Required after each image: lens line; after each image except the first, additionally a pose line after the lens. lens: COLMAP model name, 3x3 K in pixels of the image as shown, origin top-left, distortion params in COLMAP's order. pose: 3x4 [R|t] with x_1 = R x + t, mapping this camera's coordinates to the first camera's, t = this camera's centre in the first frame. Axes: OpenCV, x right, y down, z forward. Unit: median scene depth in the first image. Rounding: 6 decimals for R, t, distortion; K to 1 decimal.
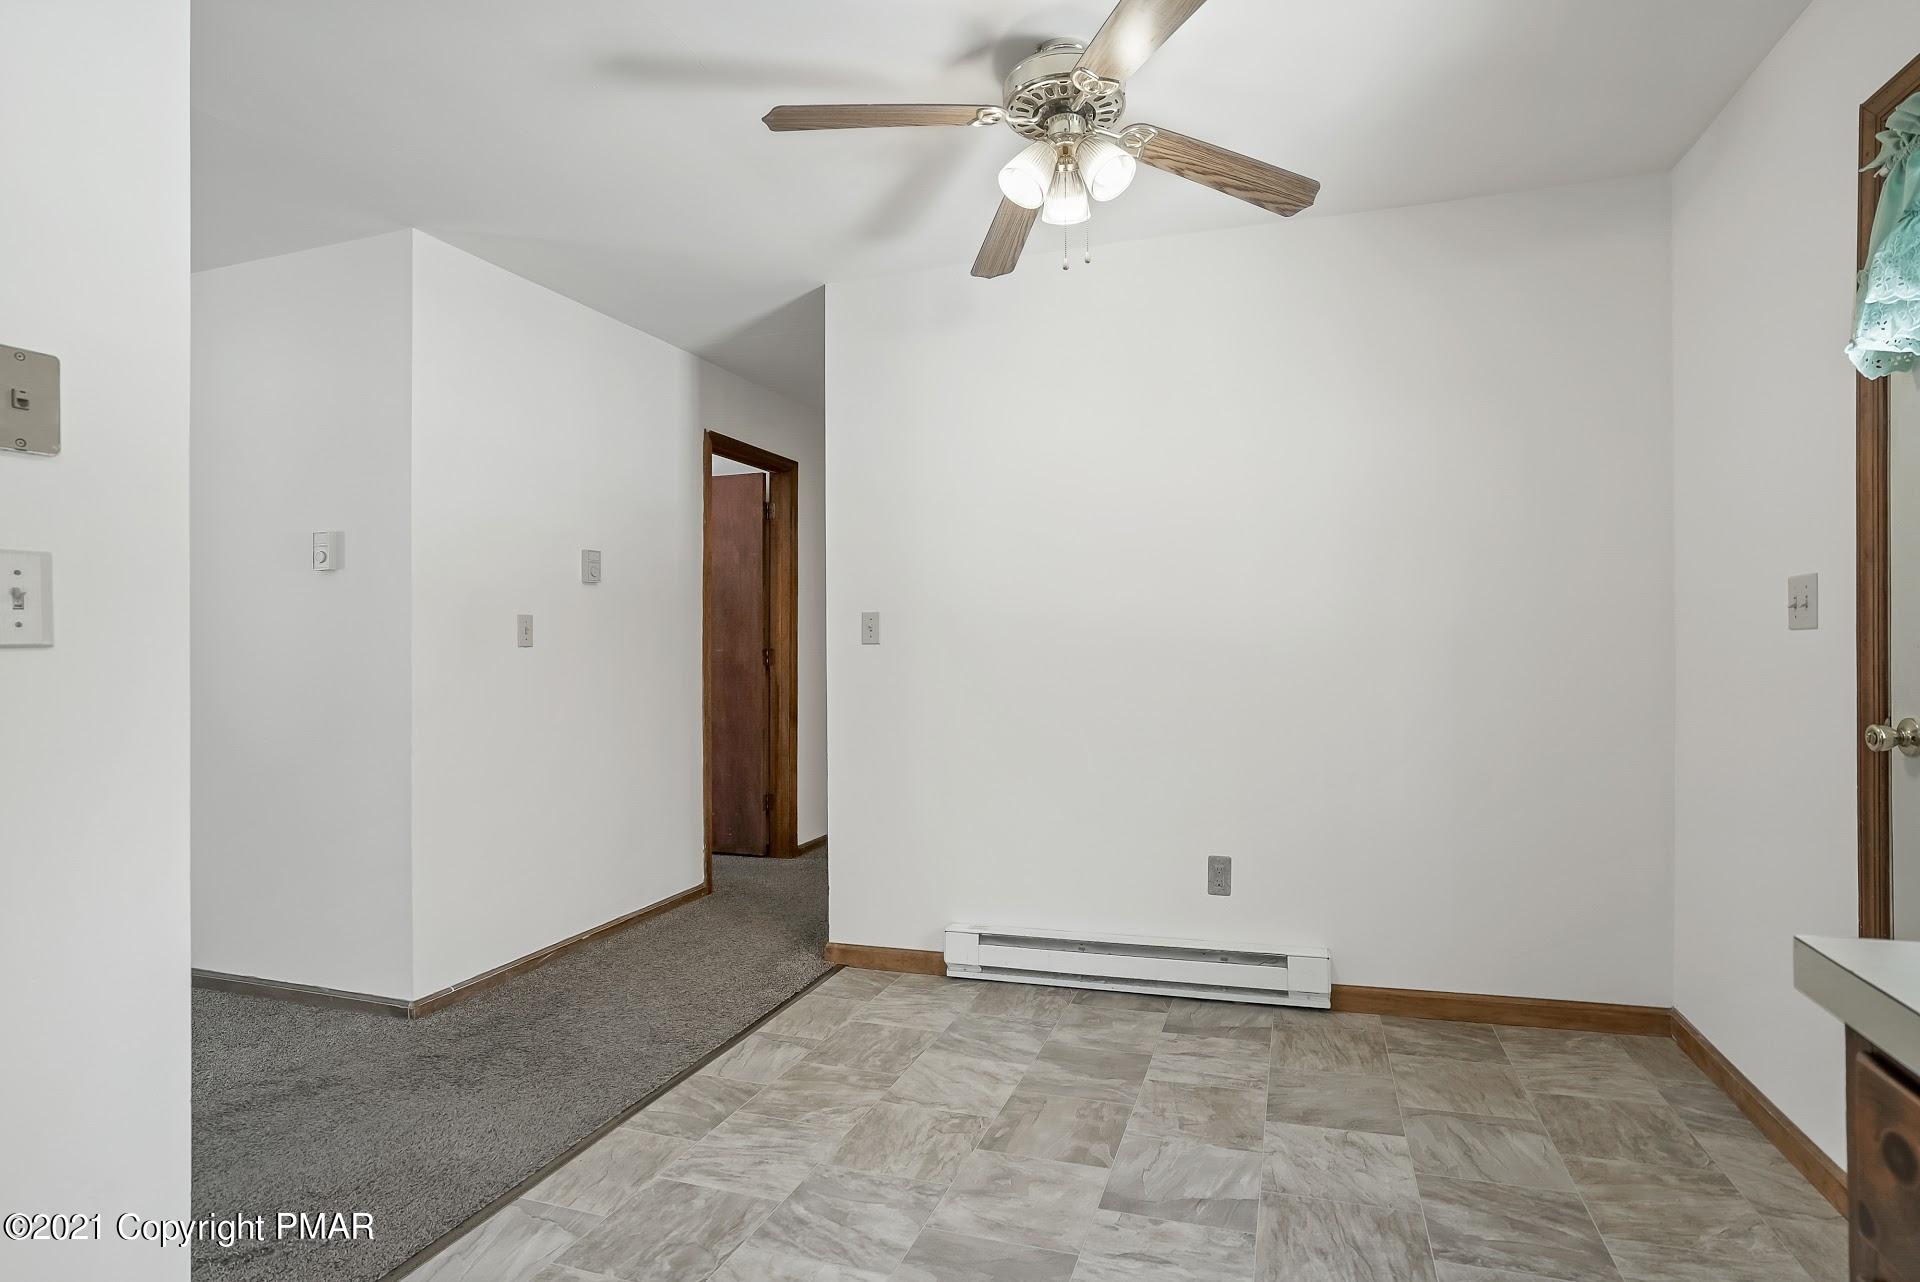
lens RADIAL K [[931.3, 0, 976.0], [0, 931.3, 643.1], [0, 0, 1]] dist [-0.051787, 0.019295]
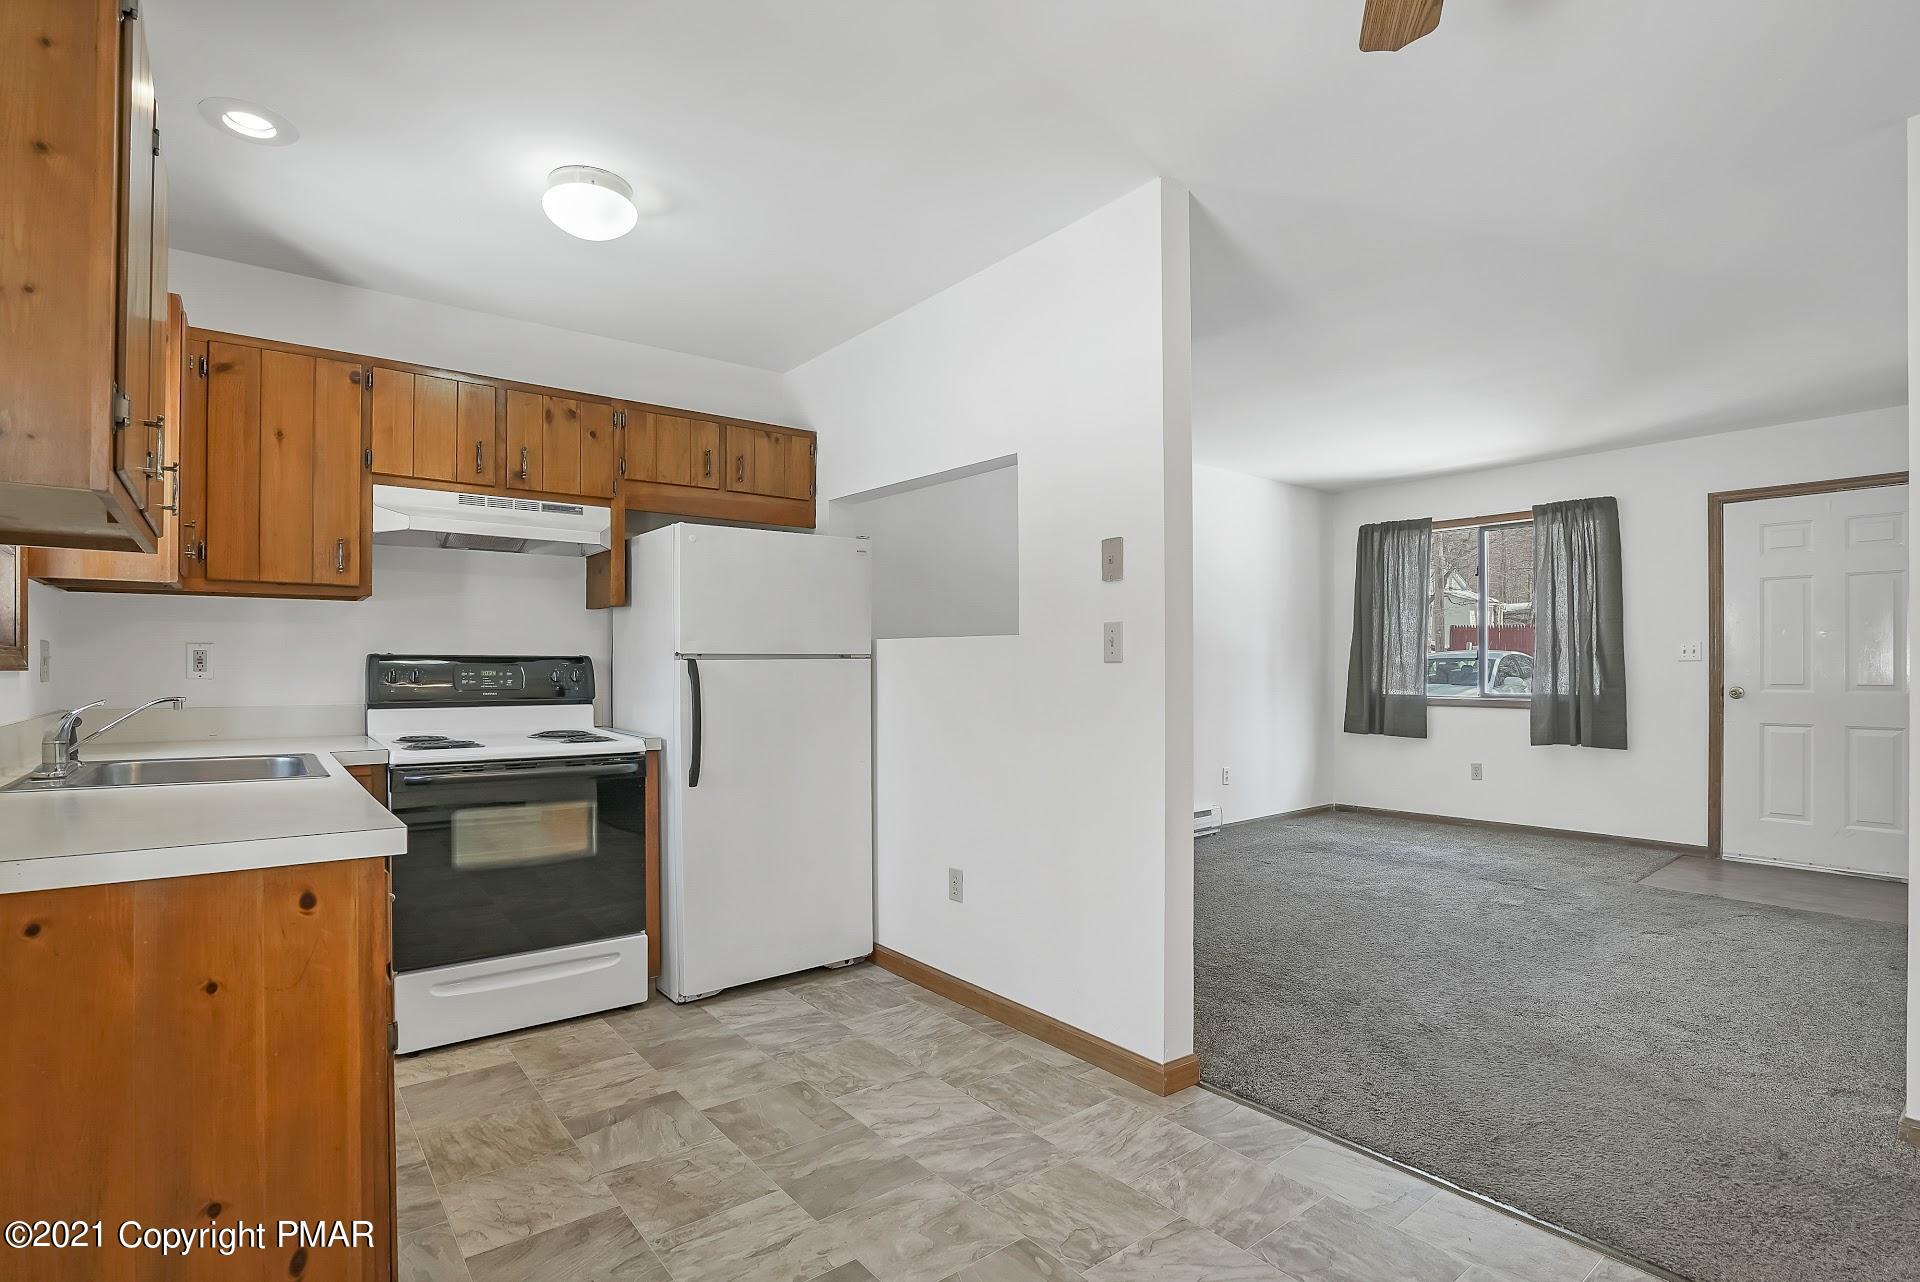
lens RADIAL K [[931.3, 0, 952.1], [0, 931.3, 669.0], [0, 0, 1]] dist [-0.051787, 0.019295]
pose [[-0.539213, 0.017188, -0.841994, 0.950436], [0.017355, 0.999806, 0.009296, -0.014643], [0.841991, -0.009600, -0.539407, 1.886825]]
